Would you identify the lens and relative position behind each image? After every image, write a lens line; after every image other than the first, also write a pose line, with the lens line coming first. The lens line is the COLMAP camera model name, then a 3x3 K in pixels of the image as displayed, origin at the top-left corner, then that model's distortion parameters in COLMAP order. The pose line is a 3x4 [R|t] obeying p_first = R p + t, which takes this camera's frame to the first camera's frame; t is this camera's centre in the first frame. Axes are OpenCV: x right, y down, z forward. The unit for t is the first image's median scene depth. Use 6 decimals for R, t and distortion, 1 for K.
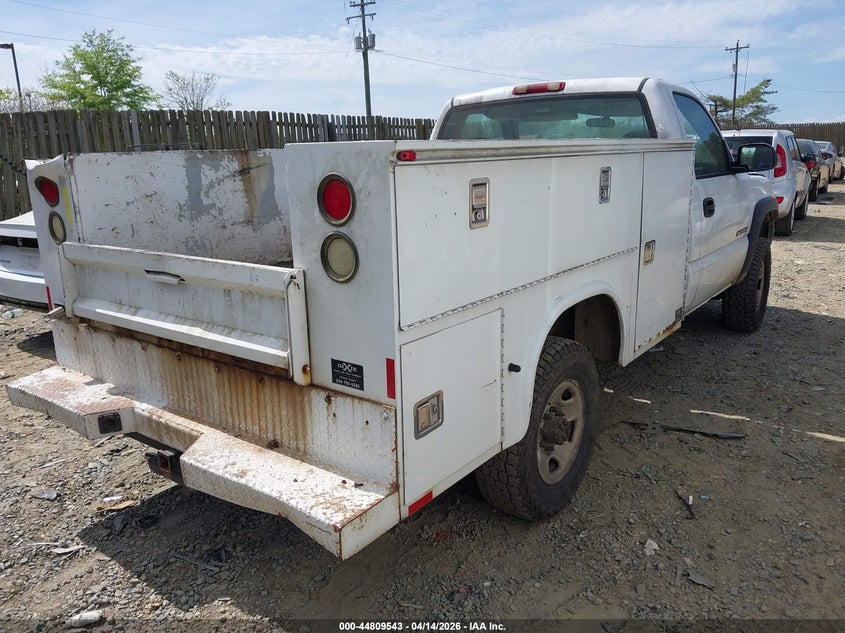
lens RADIAL K [[669.8, 0, 415.3], [0, 669.8, 315.0], [0, 0, 1]] dist [-0.002005, -0.001183]
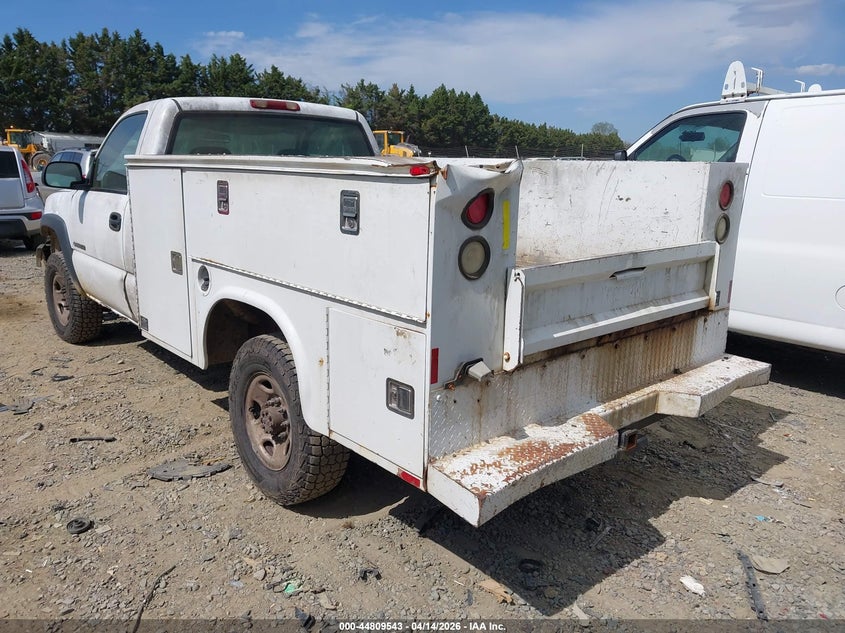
lens RADIAL K [[669.8, 0, 415.1], [0, 669.8, 317.1], [0, 0, 1]] dist [-0.002005, -0.001183]
pose [[0.190588, -0.190690, 0.962971, -1.401713], [0.212071, 0.965786, 0.149275, -0.208853], [-0.958489, 0.175768, 0.224507, 1.005183]]
